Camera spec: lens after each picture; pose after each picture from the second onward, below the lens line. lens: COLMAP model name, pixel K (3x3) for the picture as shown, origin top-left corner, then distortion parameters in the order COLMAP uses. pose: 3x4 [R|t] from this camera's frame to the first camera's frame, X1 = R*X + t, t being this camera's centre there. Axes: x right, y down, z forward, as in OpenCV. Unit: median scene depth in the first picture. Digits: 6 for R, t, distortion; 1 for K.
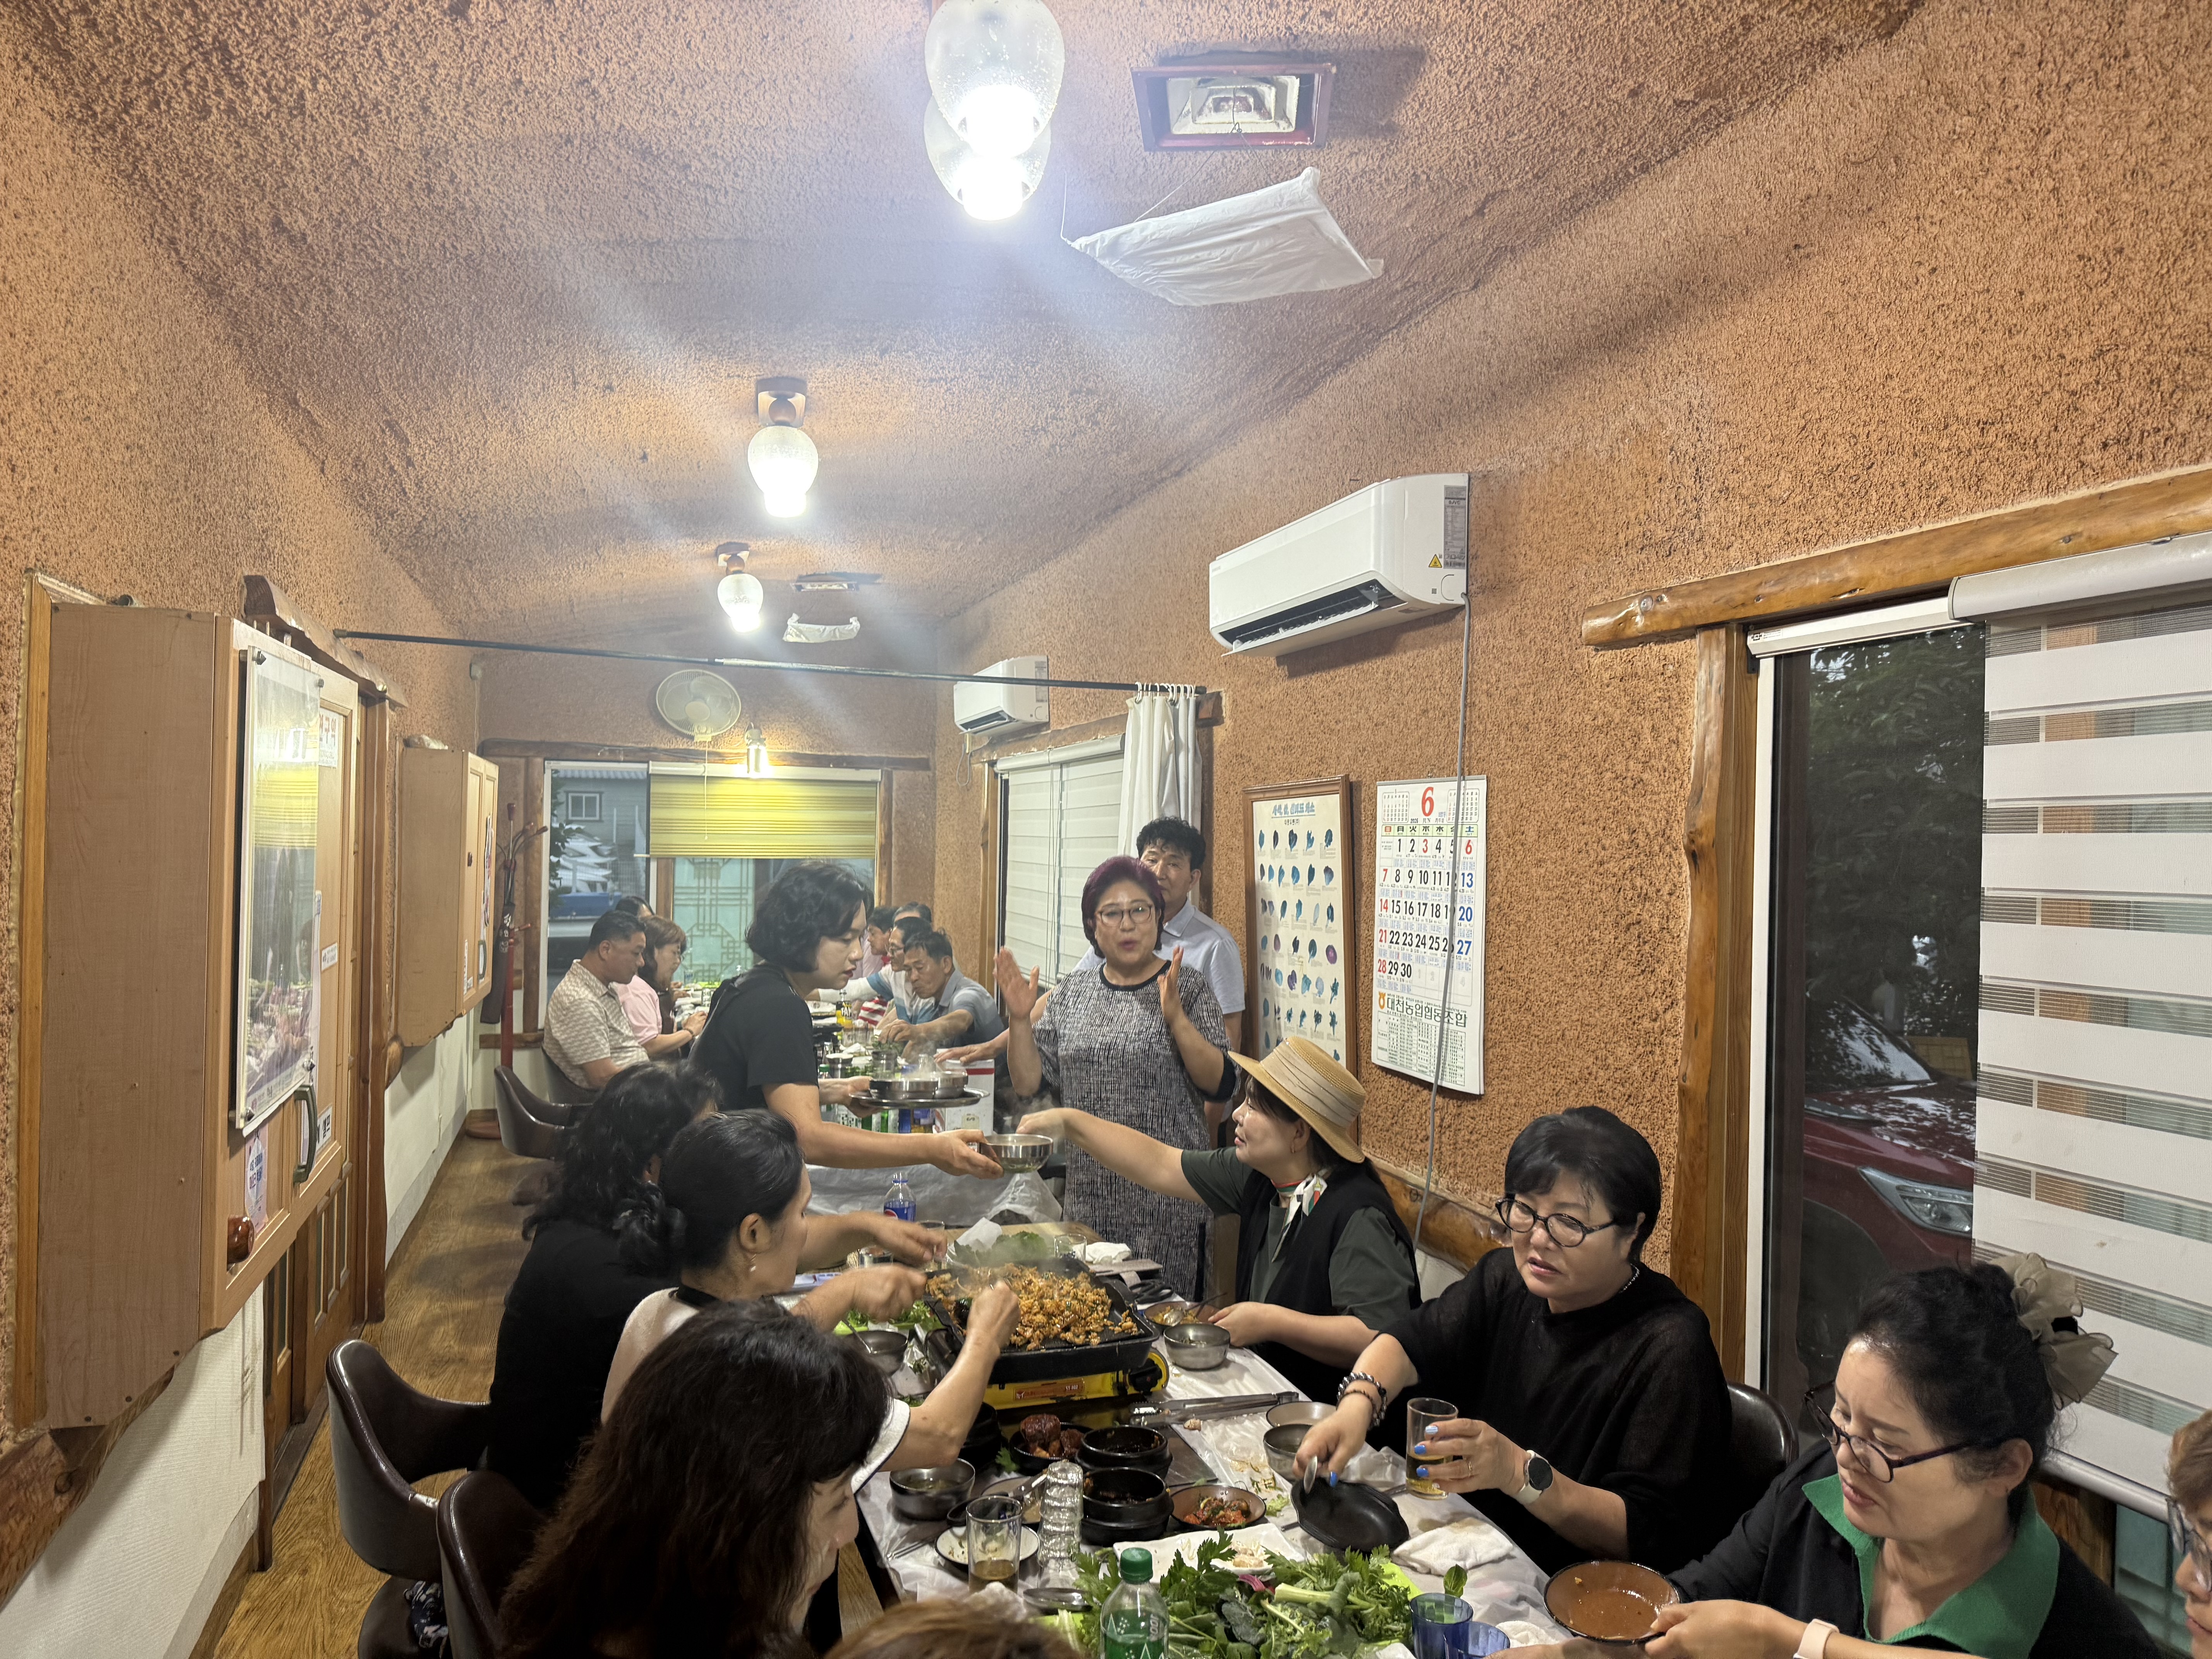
lens RADIAL K [[1551.0, 0, 1130.8], [0, 1551.0, 854.6], [0, 0, 1]] dist [0.046935, -0.055839]
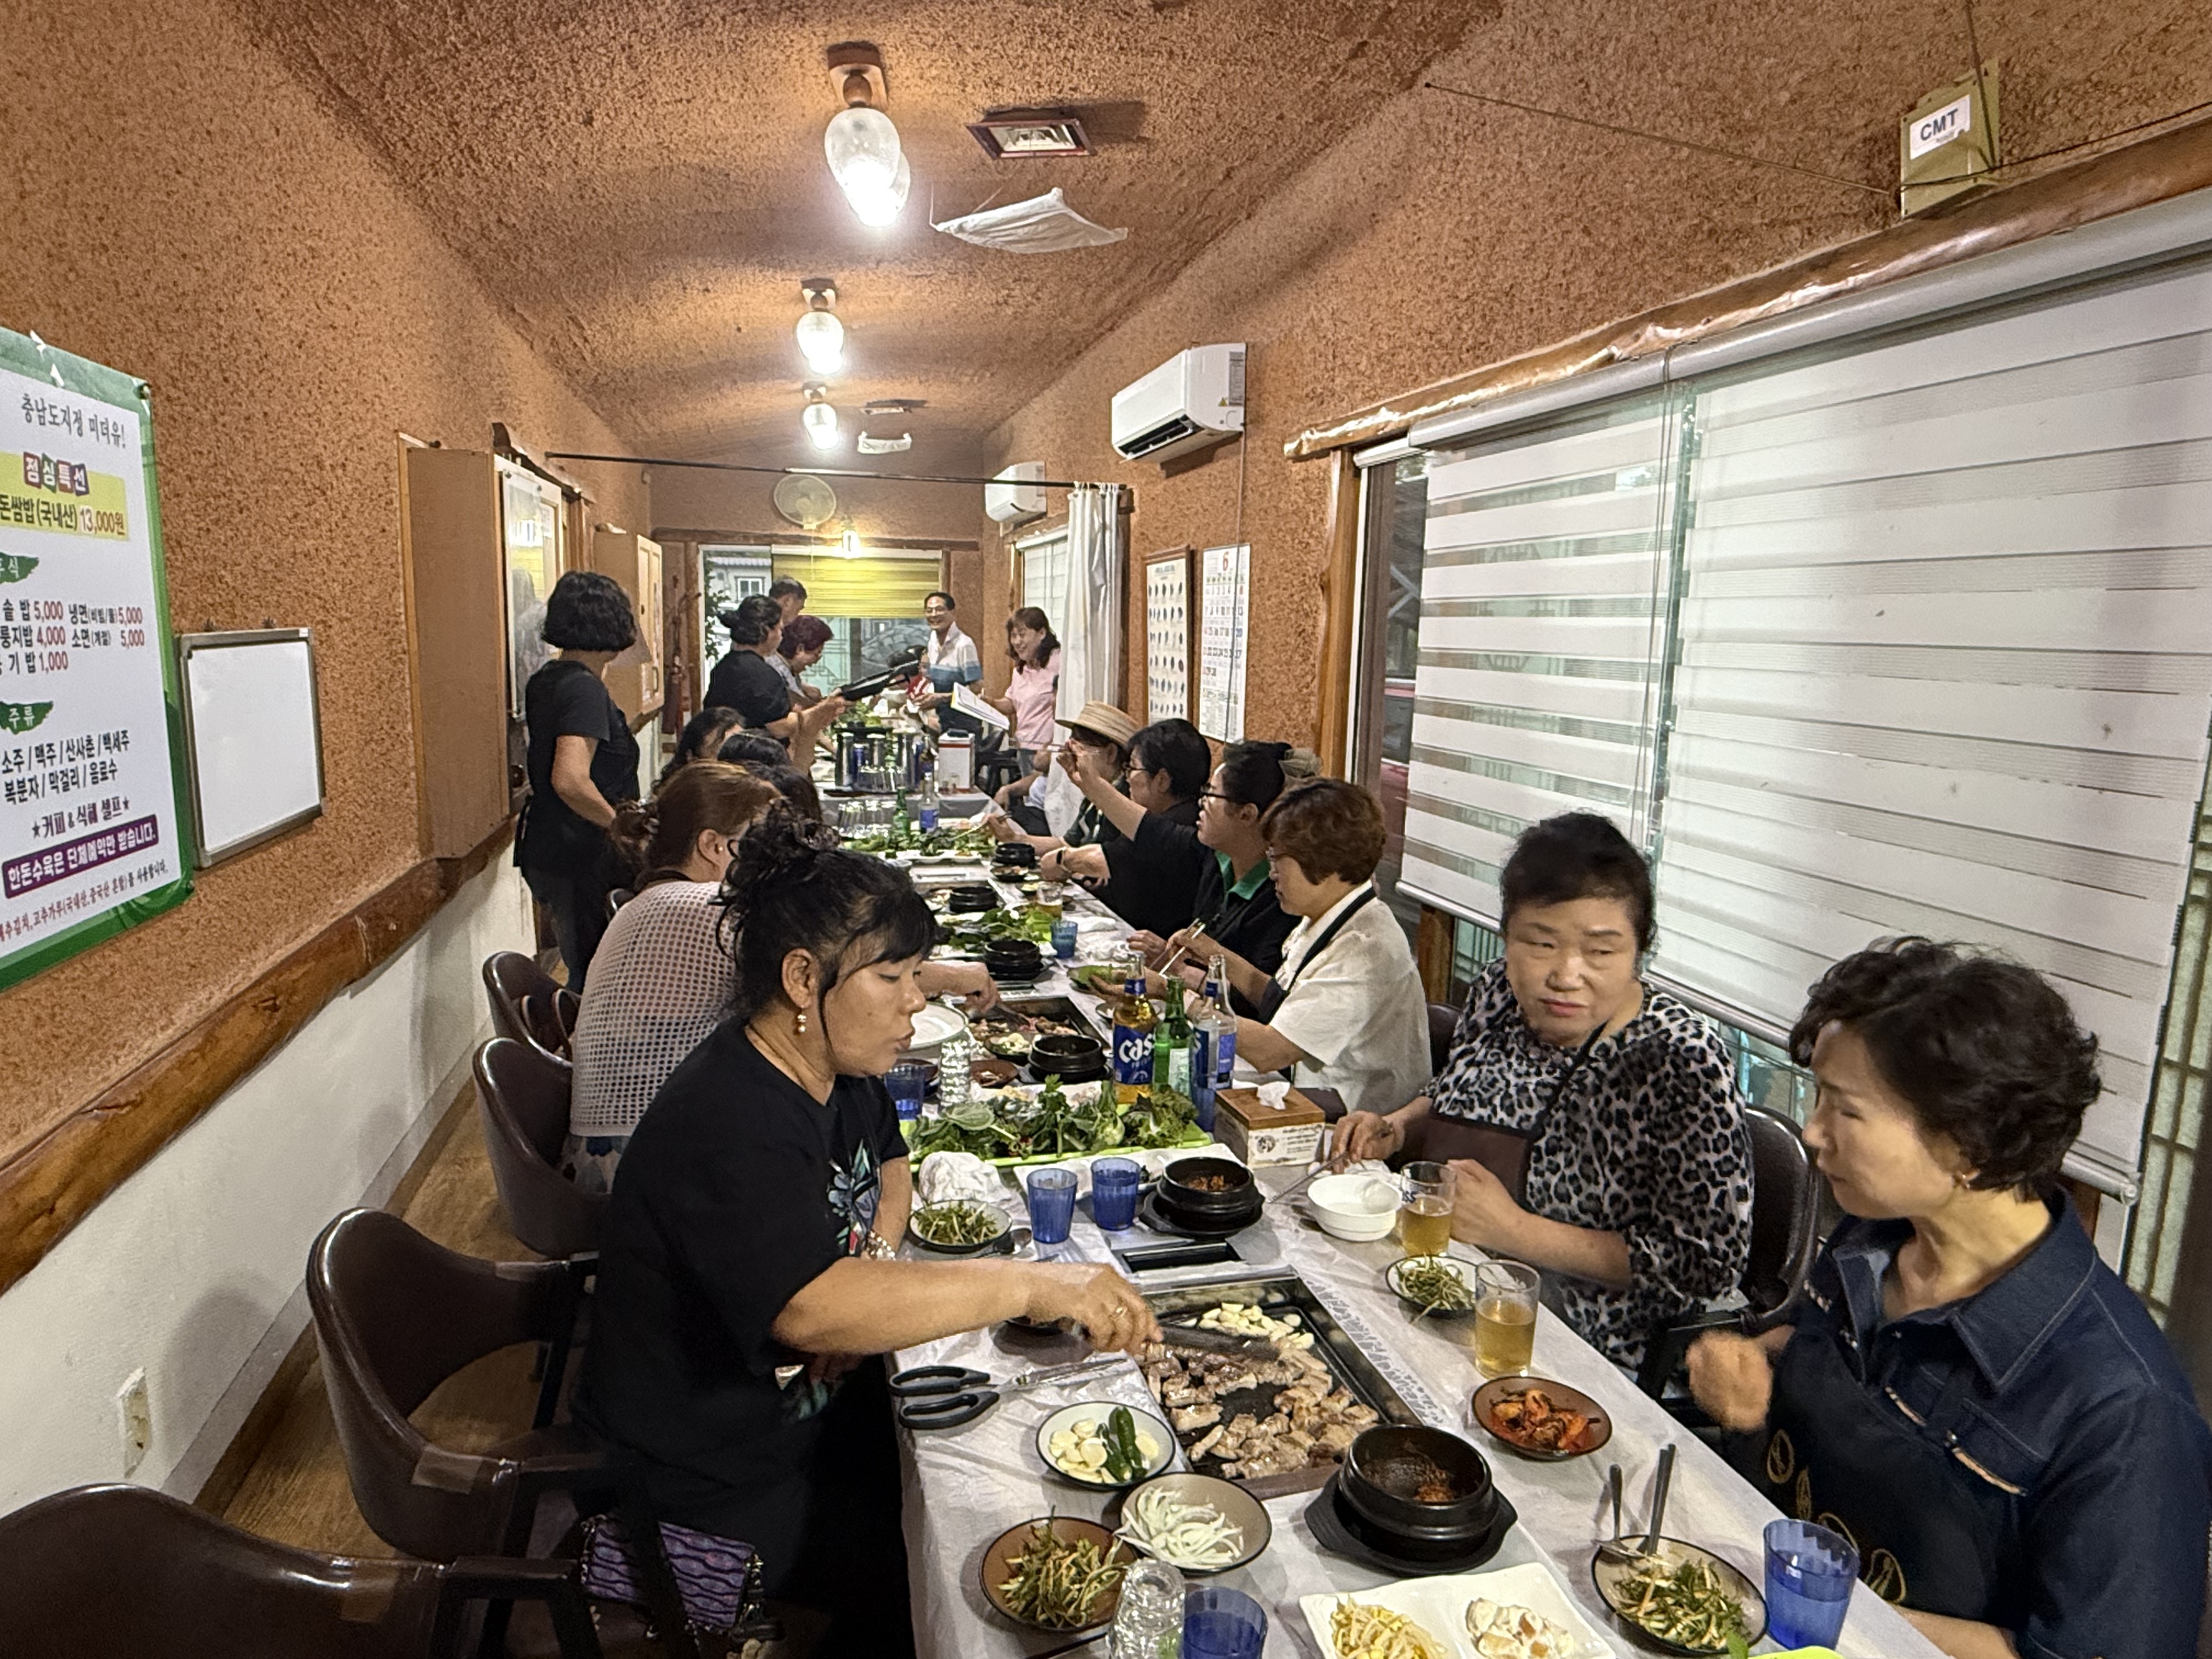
lens RADIAL K [[1323.7, 0, 1107.6], [0, 1323.7, 836.9], [0, 0, 1]] dist [-0.008175, 0.009167]
pose [[0.996721, 0.015897, -0.079335, 0.153219], [-0.003691, 0.988423, 0.151680, 0.031837], [0.080827, -0.150889, 0.985241, -0.297323]]
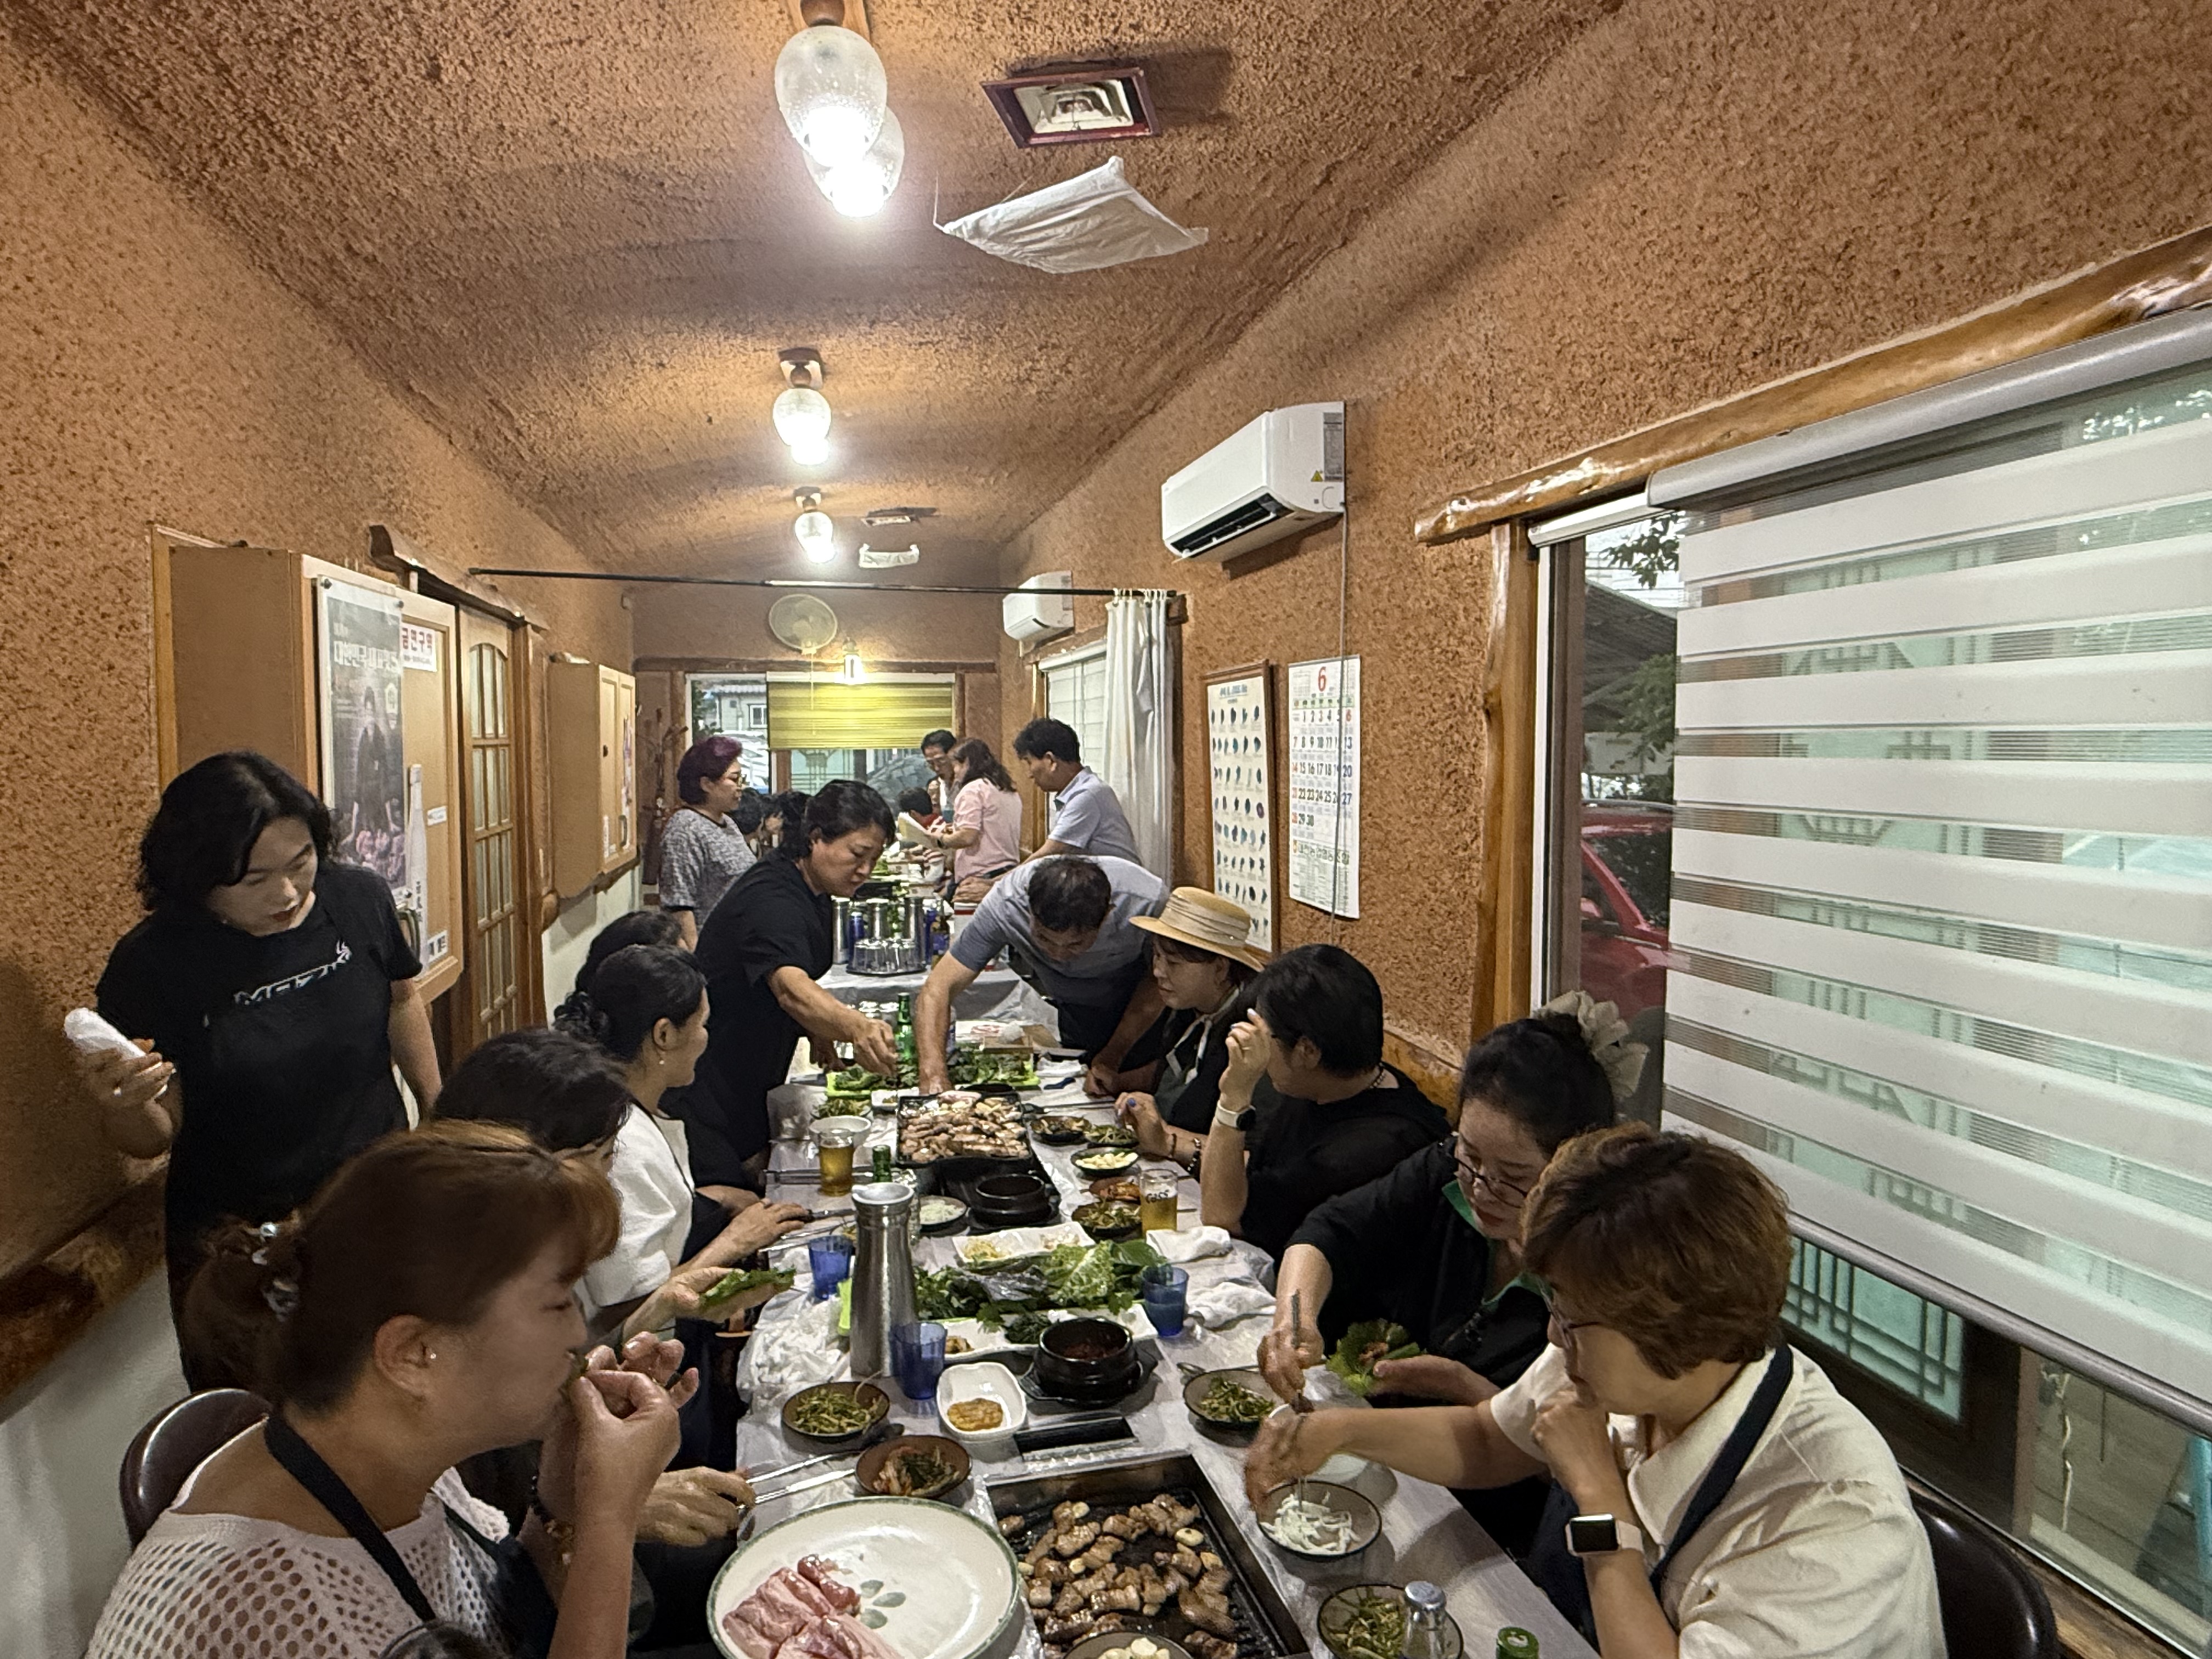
lens RADIAL K [[1323.7, 0, 1104.8], [0, 1323.7, 823.4], [0, 0, 1]] dist [-0.008175, 0.009167]
pose [[0.995552, -0.015742, -0.092890, 0.098403], [0.020953, 0.998245, 0.055387, 0.014308], [0.091855, -0.057087, 0.994135, -0.034213]]
